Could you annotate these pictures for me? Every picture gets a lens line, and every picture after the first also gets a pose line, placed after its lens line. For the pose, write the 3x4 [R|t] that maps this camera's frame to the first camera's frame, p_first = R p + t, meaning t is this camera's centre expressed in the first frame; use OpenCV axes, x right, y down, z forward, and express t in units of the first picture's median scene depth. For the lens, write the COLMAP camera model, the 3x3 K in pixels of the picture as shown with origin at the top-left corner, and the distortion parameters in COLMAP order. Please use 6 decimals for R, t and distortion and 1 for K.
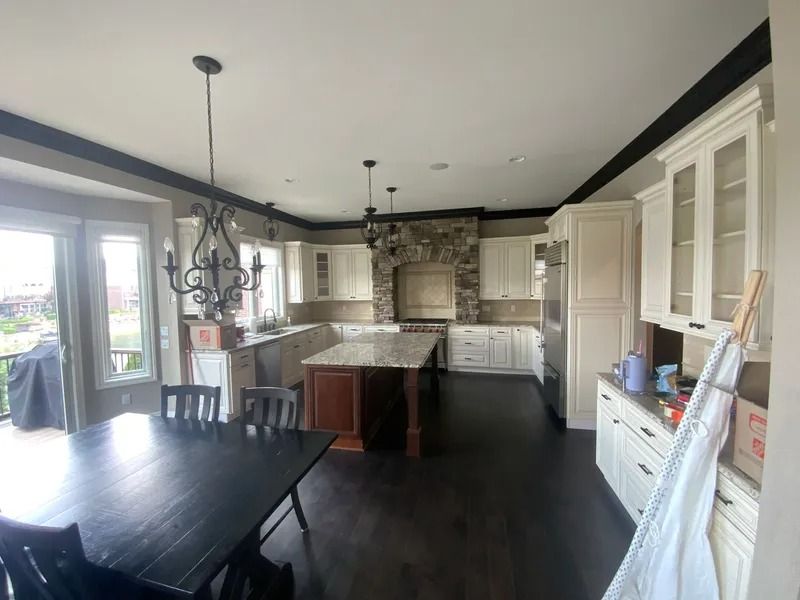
lens RADIAL K [[318.1, 0, 400.2], [0, 318.1, 302.1], [0, 0, 1]] dist [-0.027378, -0.003517]
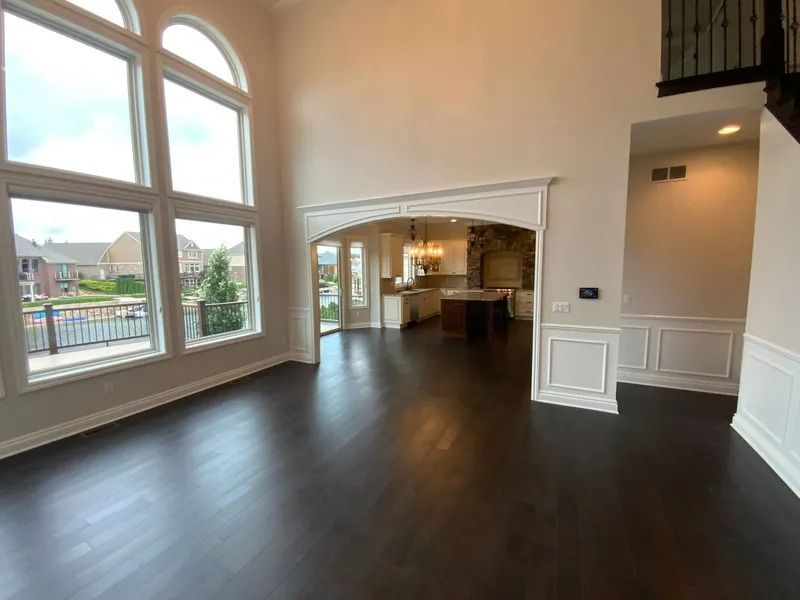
lens RADIAL K [[318.1, 0, 397.6], [0, 318.1, 301.0], [0, 0, 1]] dist [-0.027378, -0.003517]
pose [[0.965537, 0.032712, -0.258202, -0.006426], [-0.017980, 0.998083, 0.059212, 0.039173], [0.259644, -0.052529, 0.964275, -0.639077]]
